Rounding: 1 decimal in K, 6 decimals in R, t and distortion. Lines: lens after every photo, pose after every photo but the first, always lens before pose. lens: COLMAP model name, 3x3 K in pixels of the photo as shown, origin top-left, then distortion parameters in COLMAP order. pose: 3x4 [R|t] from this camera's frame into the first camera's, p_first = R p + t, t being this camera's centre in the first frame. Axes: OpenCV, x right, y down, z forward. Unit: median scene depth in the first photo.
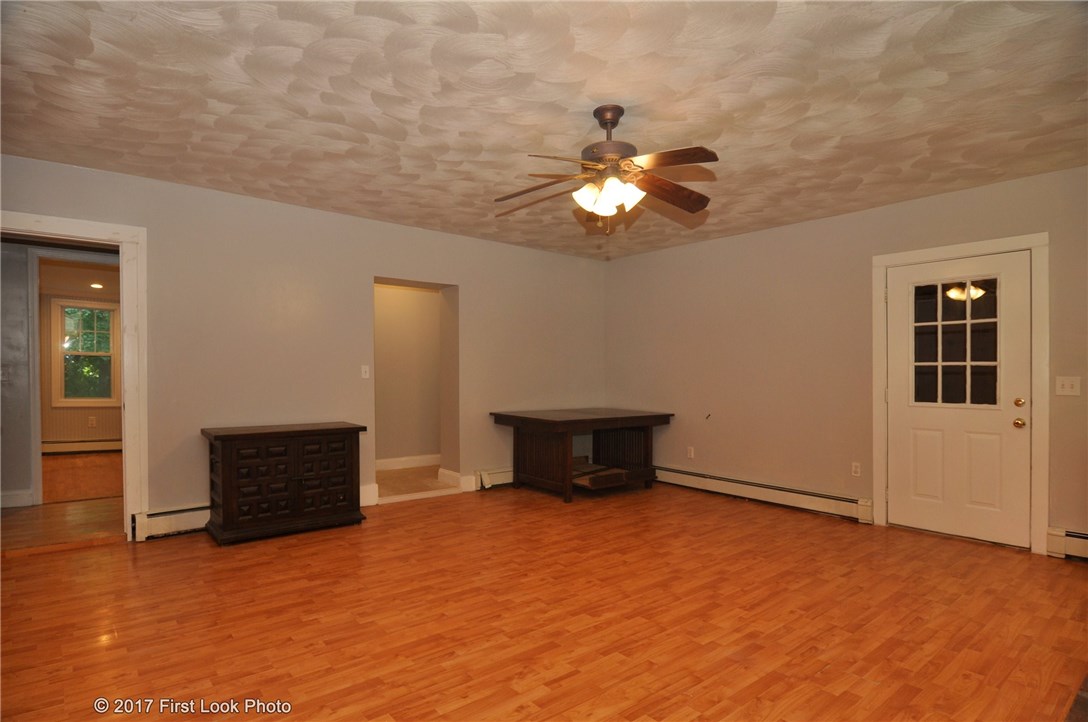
lens RADIAL K [[583.6, 0, 552.5], [0, 583.6, 362.9], [0, 0, 1]] dist [-0.015626, -0.001959]
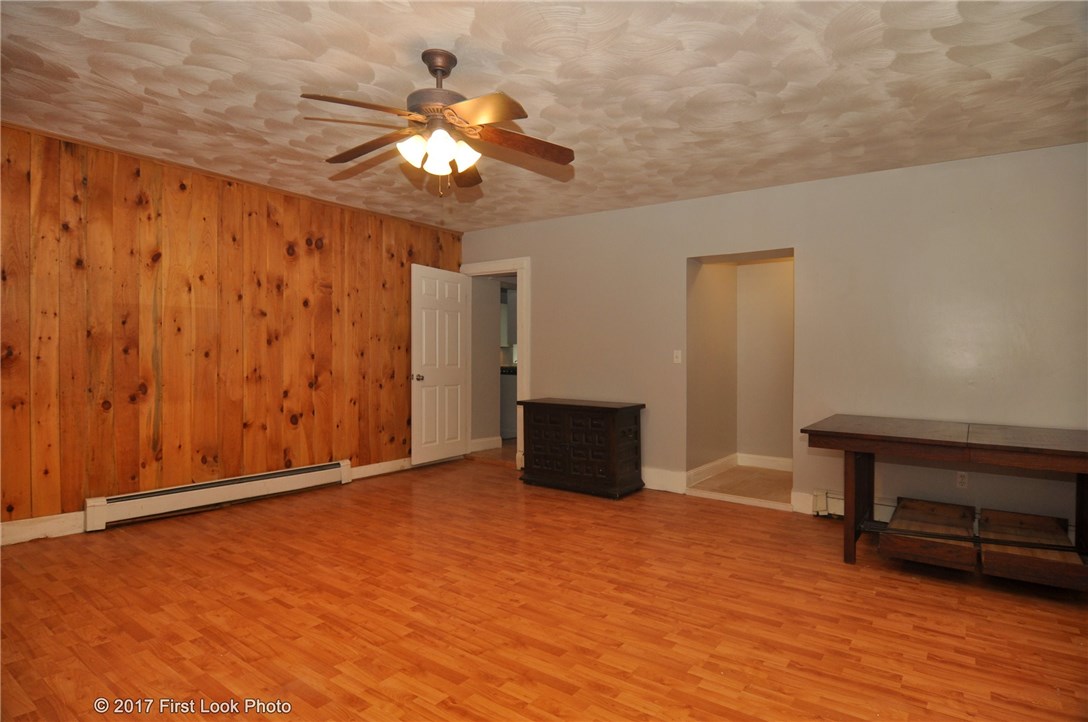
lens RADIAL K [[583.6, 0, 552.5], [0, 583.6, 362.9], [0, 0, 1]] dist [-0.015626, -0.001959]
pose [[0.251366, 0.012027, -0.967817, 0.878116], [0.001372, 0.999917, 0.012783, 0.019389], [0.967891, -0.004541, 0.251328, 0.828894]]
